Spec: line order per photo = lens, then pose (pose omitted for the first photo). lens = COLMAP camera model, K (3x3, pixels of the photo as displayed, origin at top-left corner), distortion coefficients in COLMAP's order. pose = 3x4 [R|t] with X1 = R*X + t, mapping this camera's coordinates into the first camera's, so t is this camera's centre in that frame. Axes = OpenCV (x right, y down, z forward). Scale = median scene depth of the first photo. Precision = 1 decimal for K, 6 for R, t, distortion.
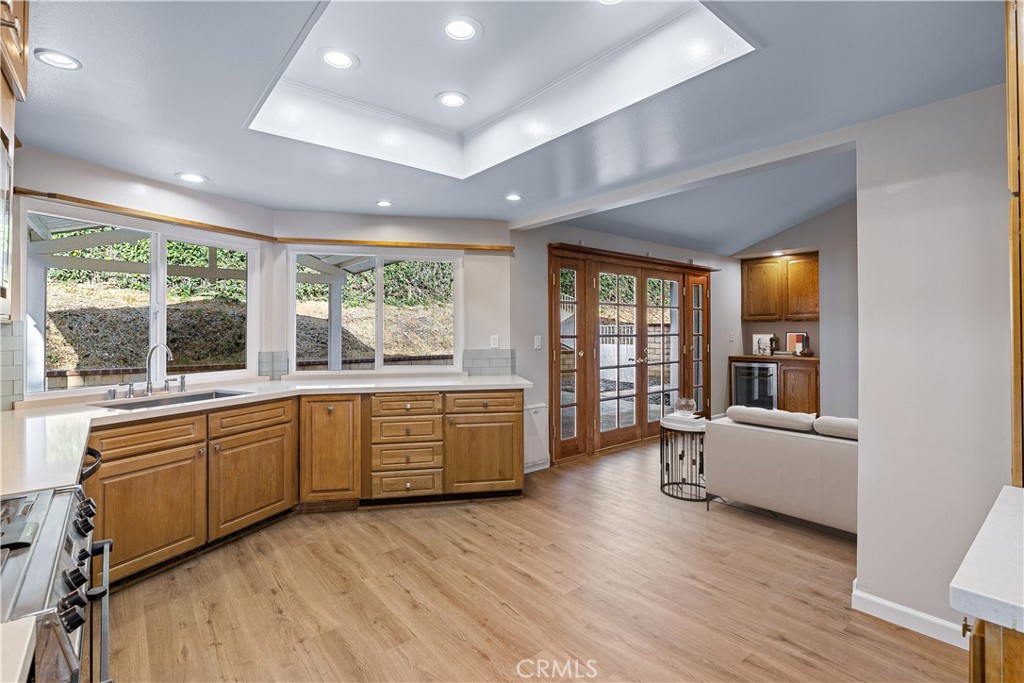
lens RADIAL K [[479.2, 0, 510.6], [0, 479.2, 324.2], [0, 0, 1]] dist [-0.007008, -0.000123]
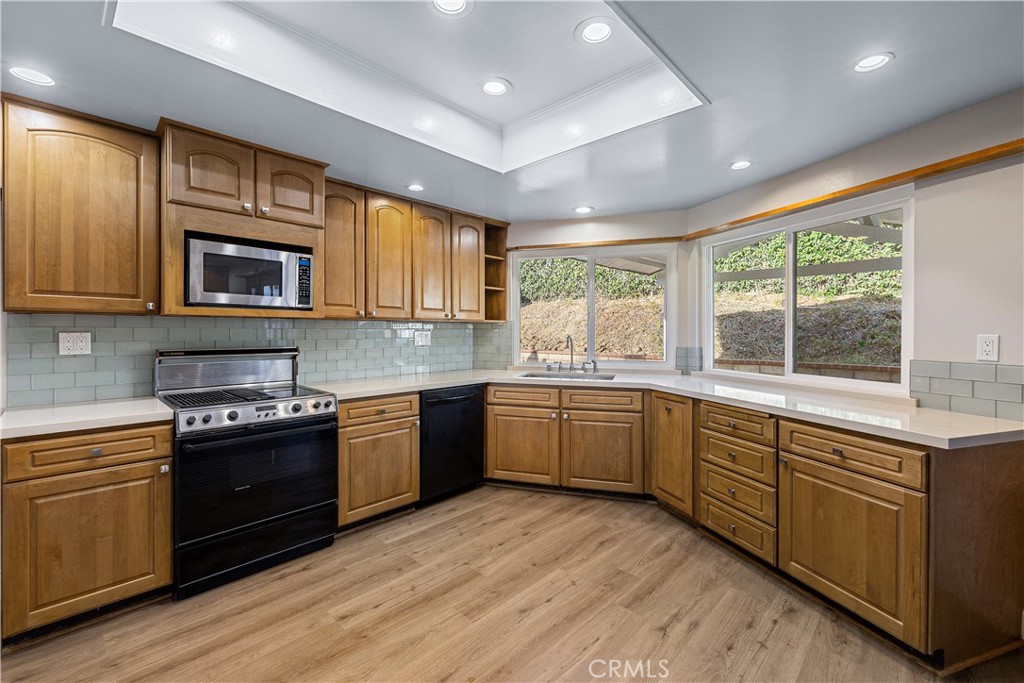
lens RADIAL K [[432.7, 0, 512.3], [0, 432.7, 334.5], [0, 0, 1]] dist [0.000641, 0.000104]
pose [[0.122463, 0.011728, -0.992404, 0.462966], [0.009099, 0.999875, 0.012939, 0.017622], [0.992431, -0.010614, 0.122341, 0.623098]]
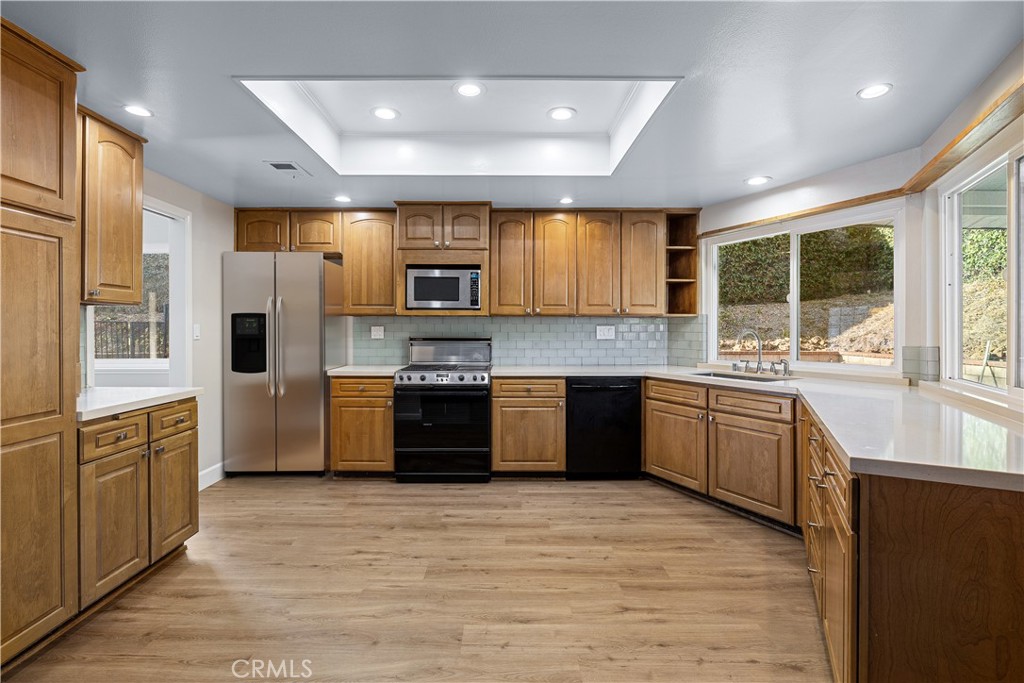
lens RADIAL K [[479.2, 0, 509.8], [0, 479.2, 334.5], [0, 0, 1]] dist [-0.007008, -0.000123]
pose [[-0.629857, 0.009430, -0.776654, 0.527275], [0.009095, 0.999947, 0.004764, 0.037534], [0.776658, -0.004063, -0.629909, 1.183286]]
